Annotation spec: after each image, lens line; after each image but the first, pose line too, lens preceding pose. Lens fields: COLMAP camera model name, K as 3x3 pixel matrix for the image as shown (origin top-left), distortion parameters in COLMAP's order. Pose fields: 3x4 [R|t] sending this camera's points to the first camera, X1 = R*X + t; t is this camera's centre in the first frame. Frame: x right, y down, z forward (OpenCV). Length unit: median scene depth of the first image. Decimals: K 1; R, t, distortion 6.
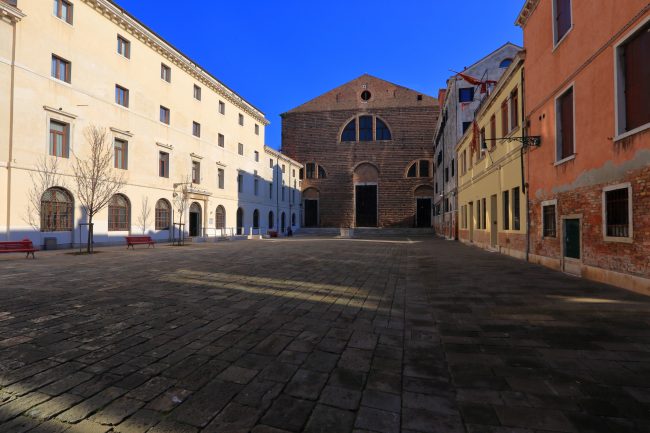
lens RADIAL K [[421.6, 0, 325.0], [0, 421.6, 216.5], [0, 0, 1]] dist [-0.000305, 0.000338]
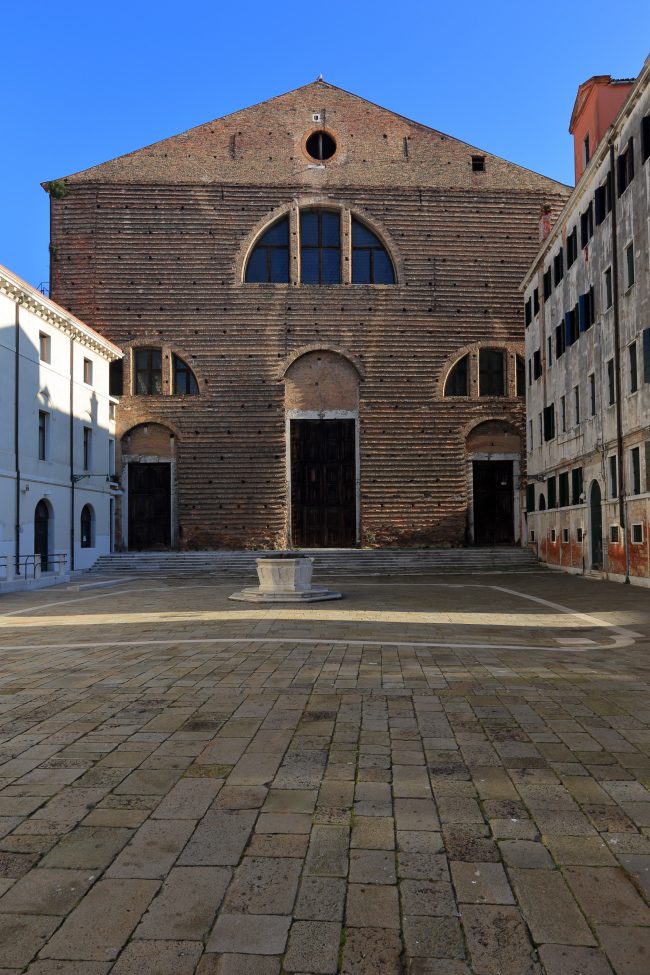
lens RADIAL K [[632.4, 0, 327.0], [0, 632.4, 507.3], [0, 0, 1]] dist [-0.000305, 0.000338]
pose [[0.979749, -0.003539, 0.200198, 0.002116], [0.007762, 0.999764, -0.020312, 0.004388], [-0.200079, 0.021455, 0.979545, 0.522849]]
